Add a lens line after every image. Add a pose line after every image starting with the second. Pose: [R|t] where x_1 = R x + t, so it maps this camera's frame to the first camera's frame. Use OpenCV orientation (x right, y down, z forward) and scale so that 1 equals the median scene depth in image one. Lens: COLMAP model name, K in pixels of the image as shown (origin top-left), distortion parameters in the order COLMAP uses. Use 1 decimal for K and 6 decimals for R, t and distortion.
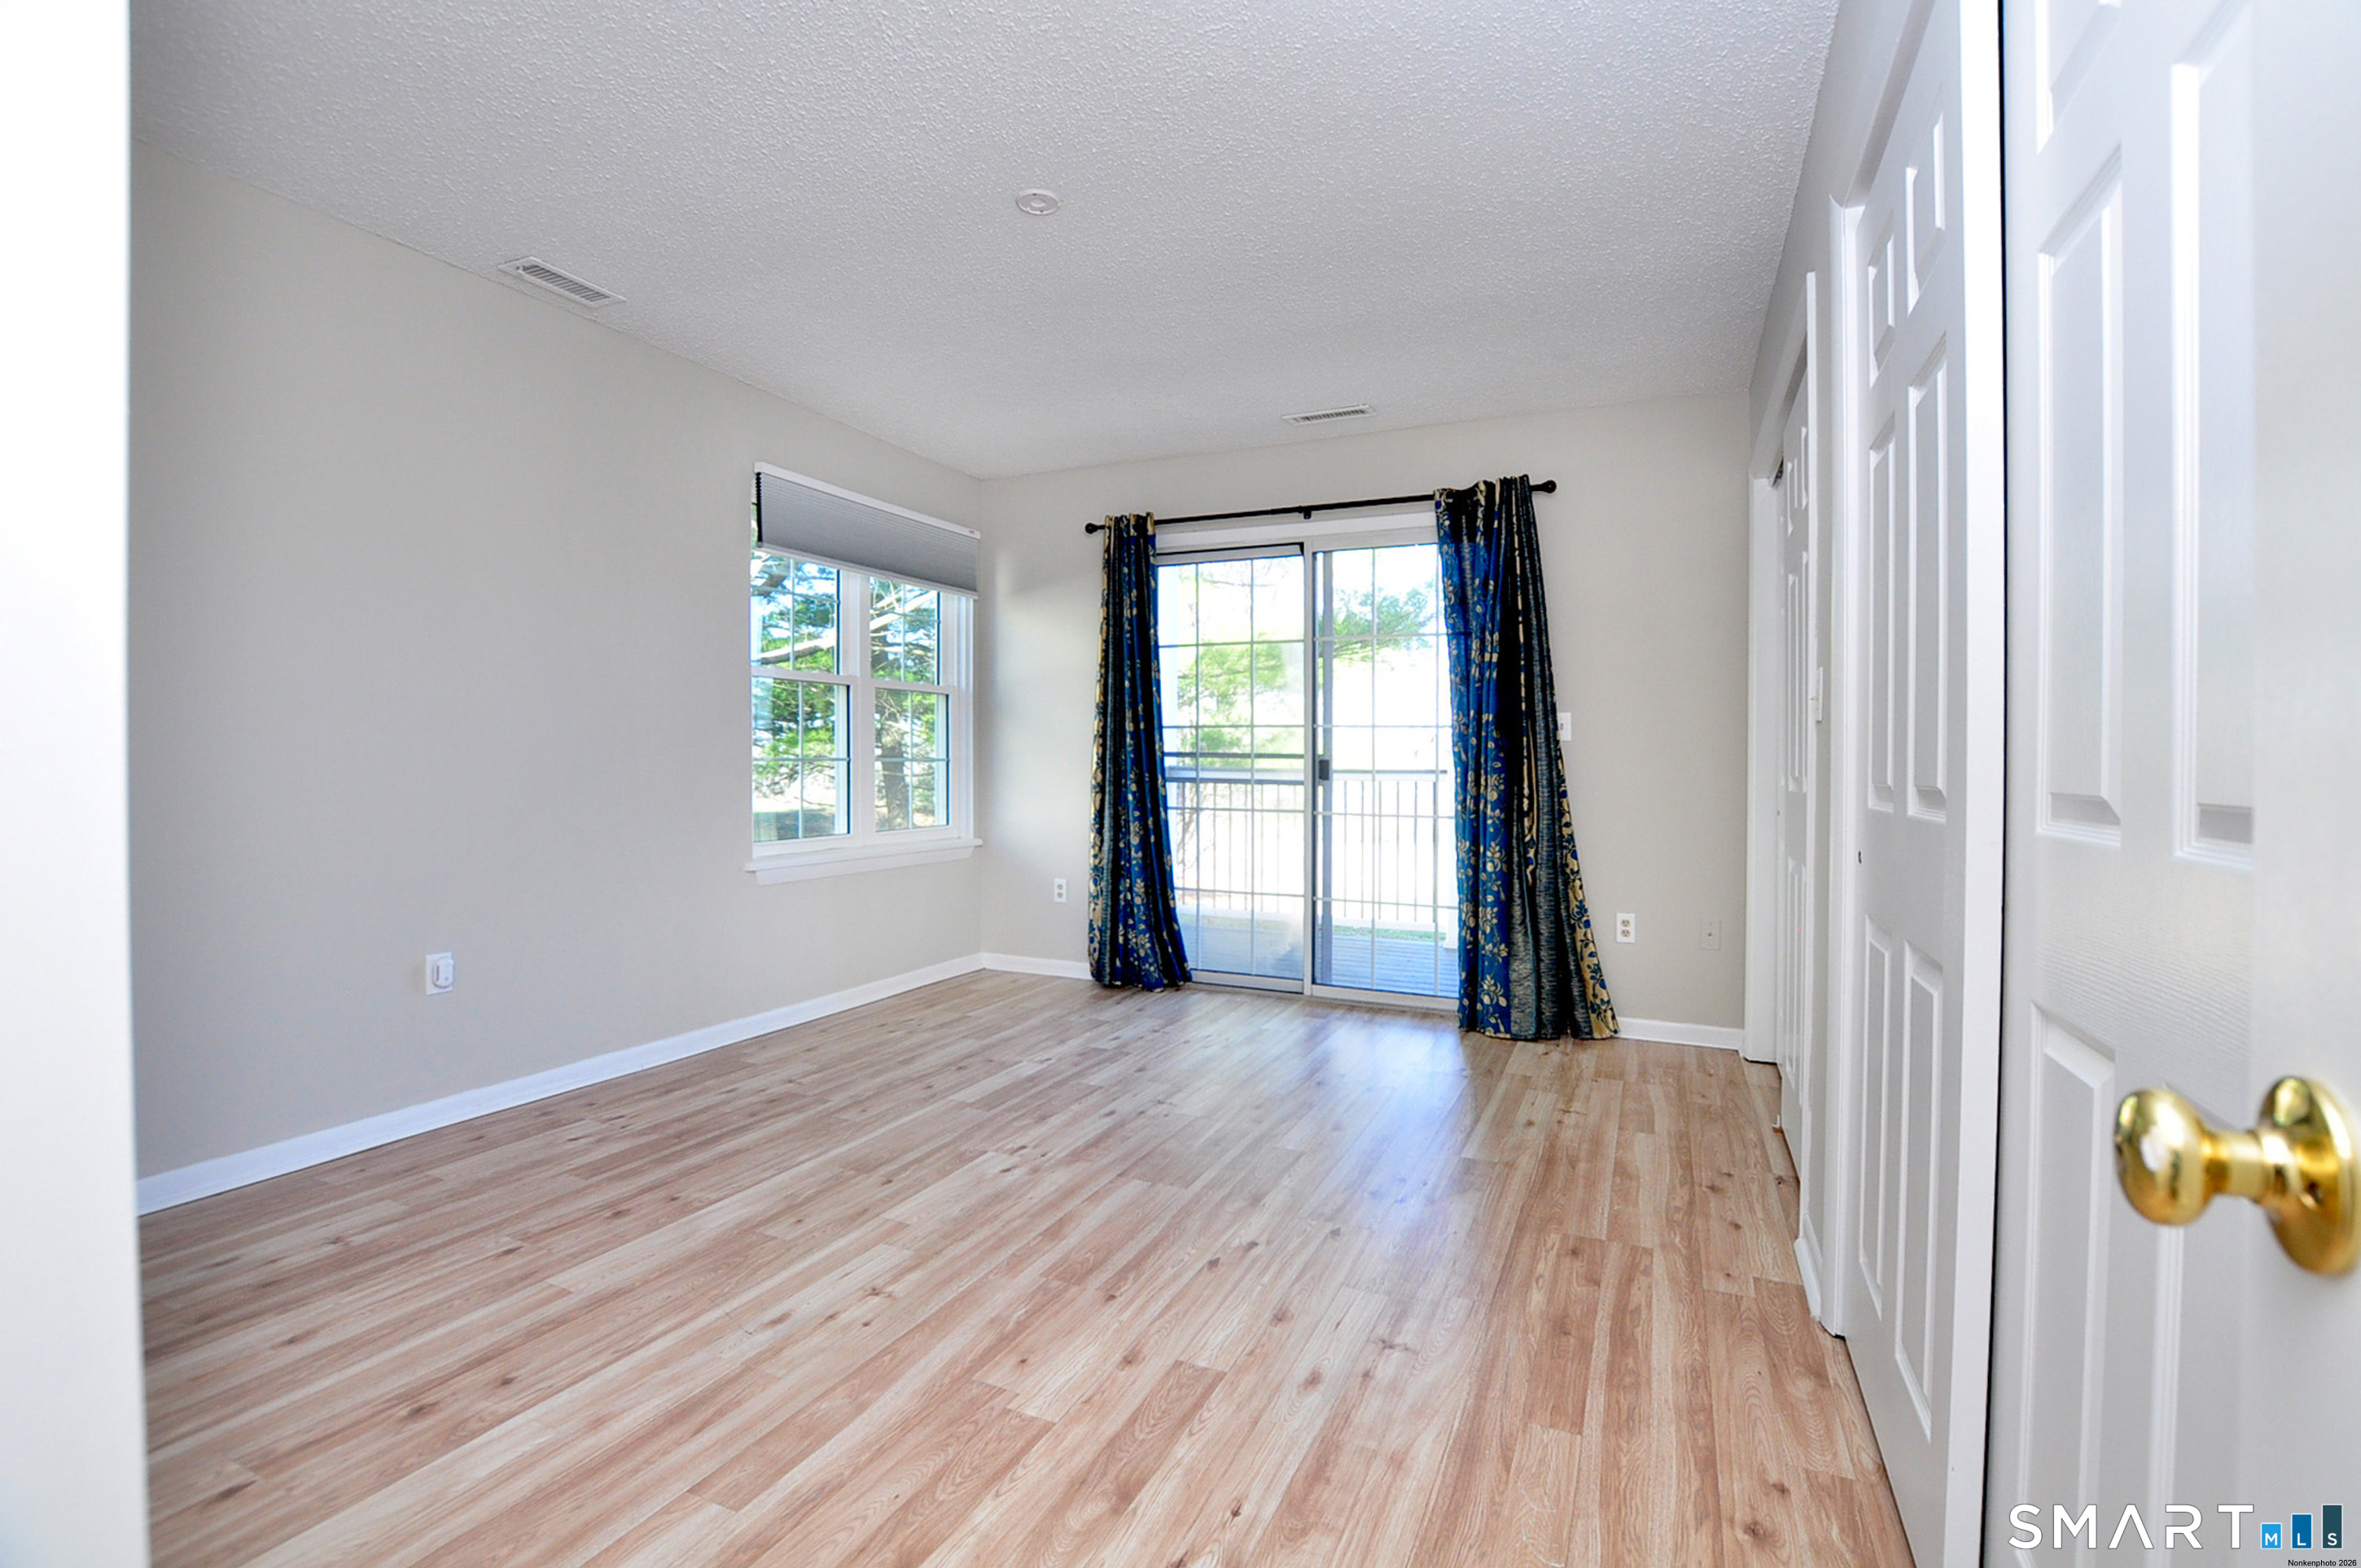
lens RADIAL K [[1048.3, 0, 1188.0], [0, 1048.3, 792.3], [0, 0, 1]] dist [-0.000847, -0.005798]
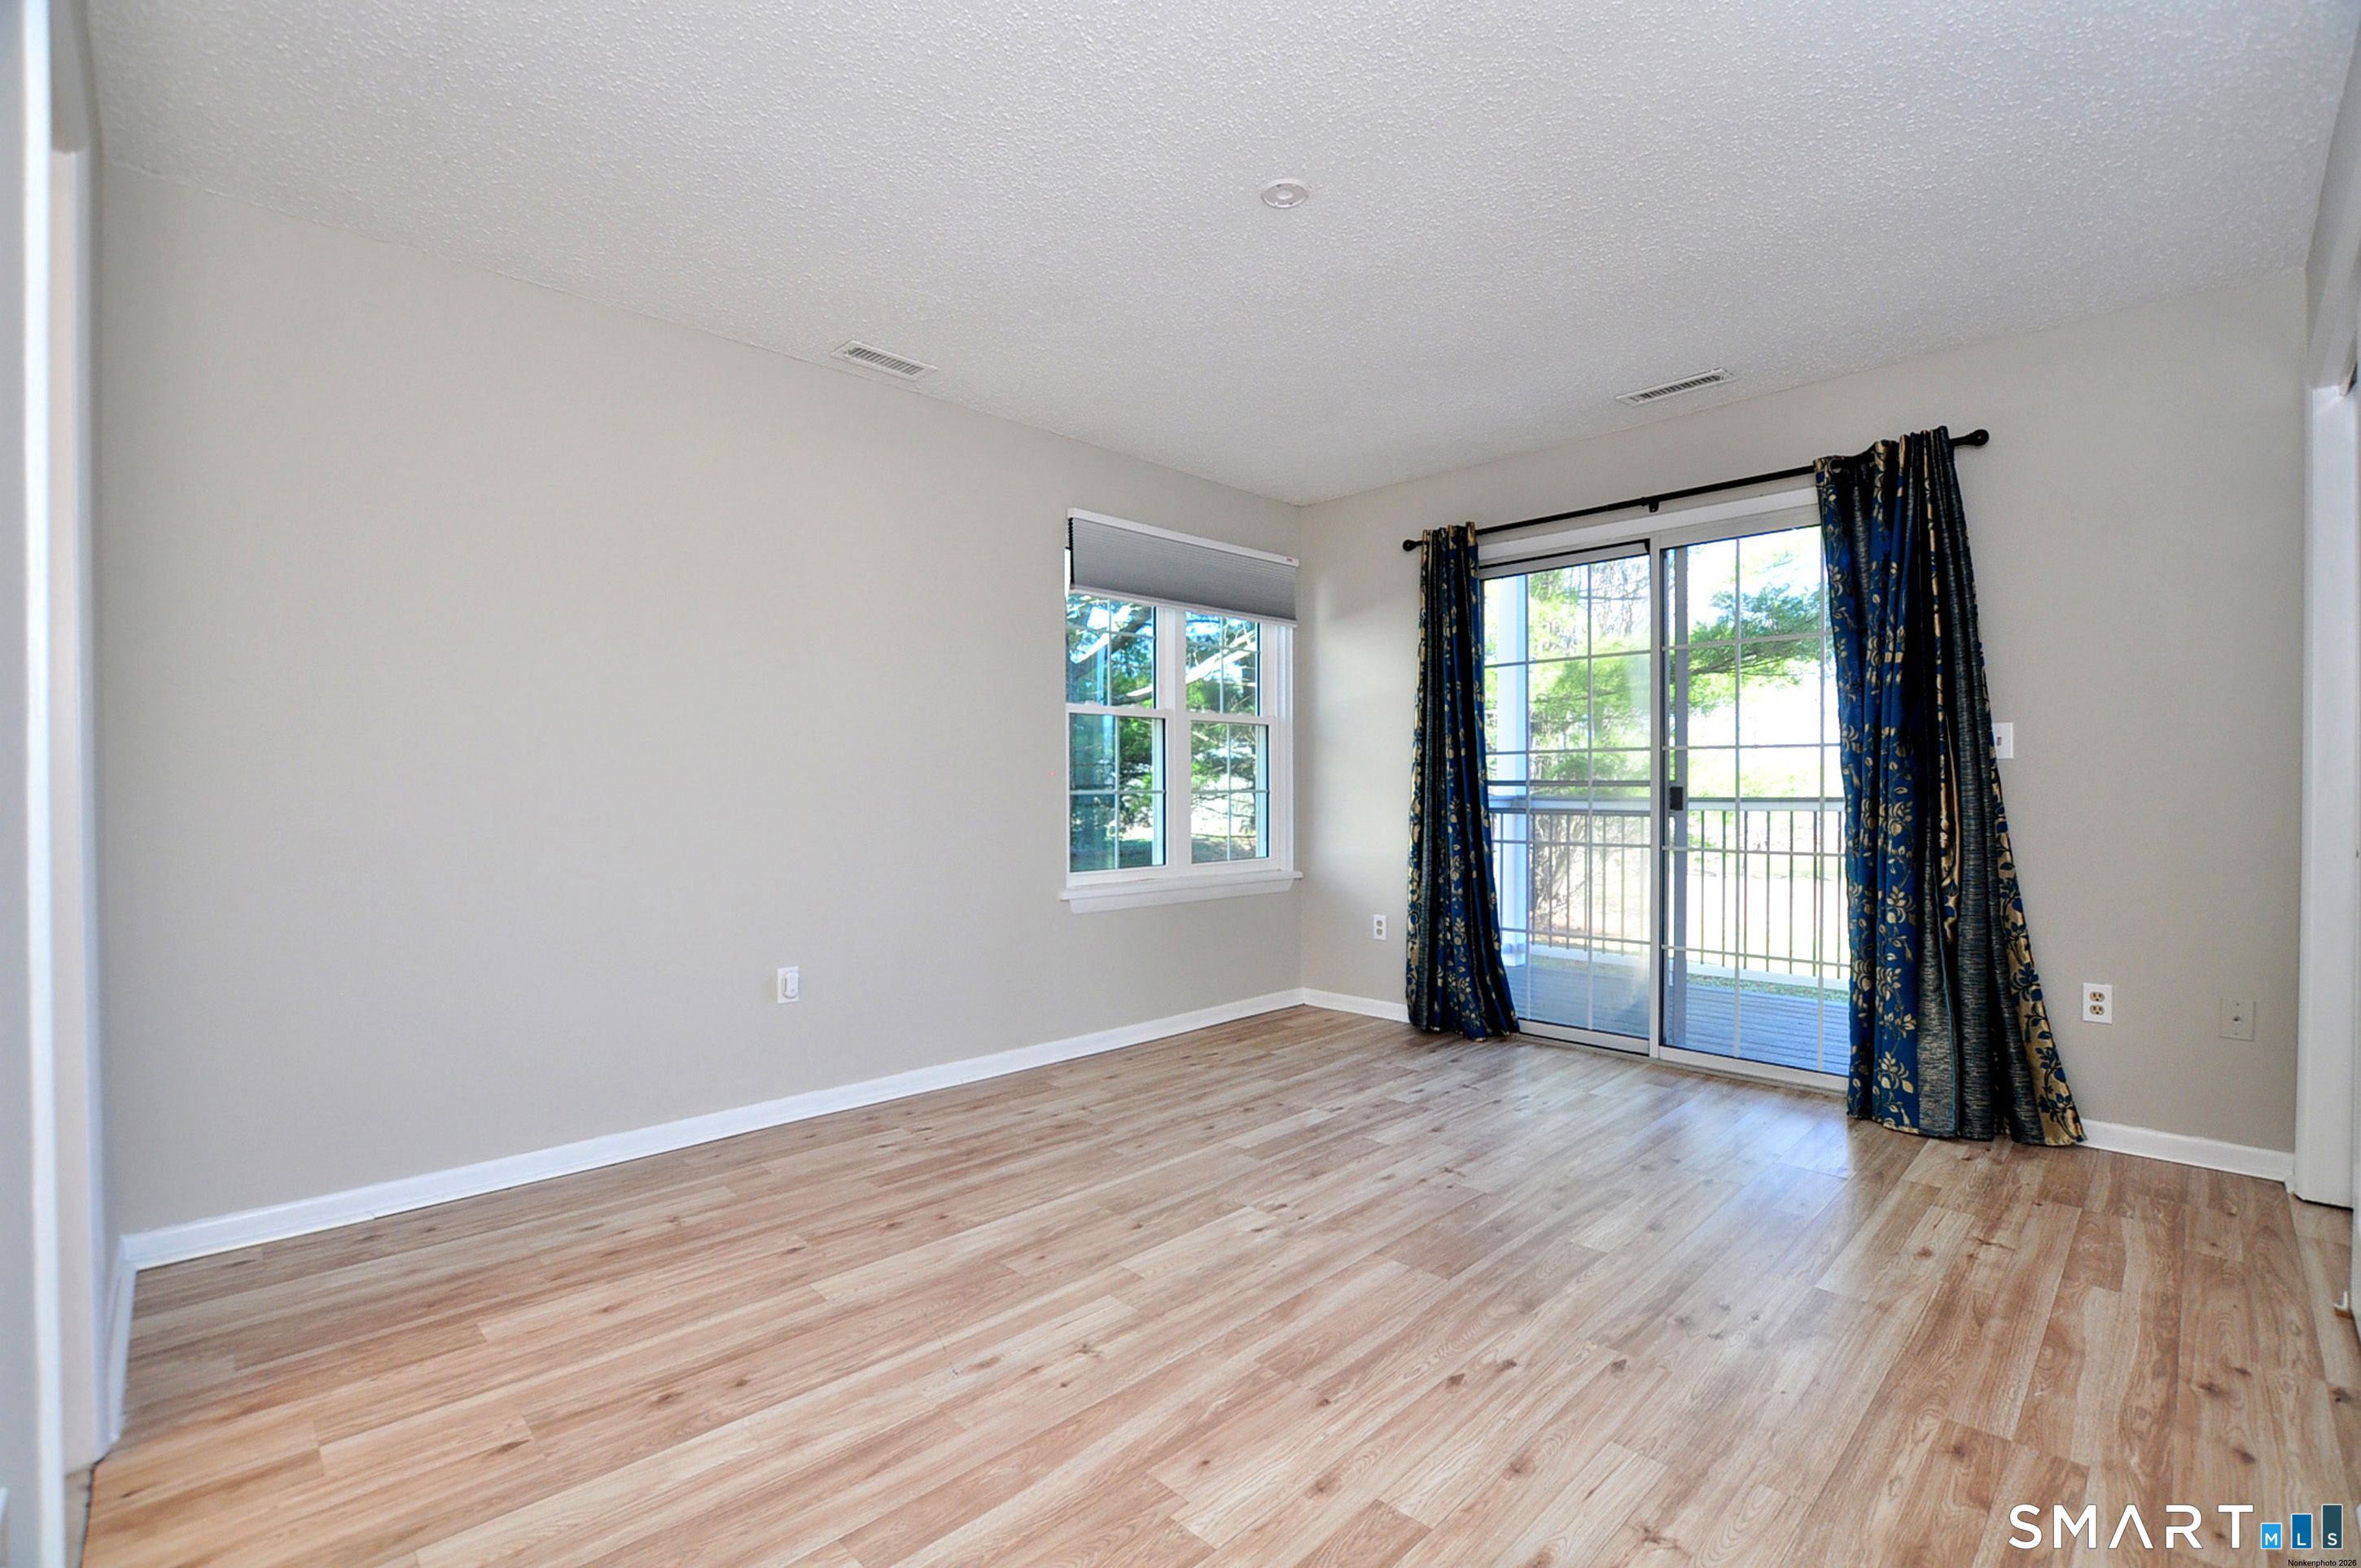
lens RADIAL K [[1034.9, 0, 1207.6], [0, 1034.9, 815.5], [0, 0, 1]] dist [-0.005889, -0.000774]
pose [[0.939058, -0.003186, -0.343744, 0.092609], [0.001343, 0.999983, -0.005598, -0.004605], [0.343756, 0.004795, 0.939047, 0.101656]]
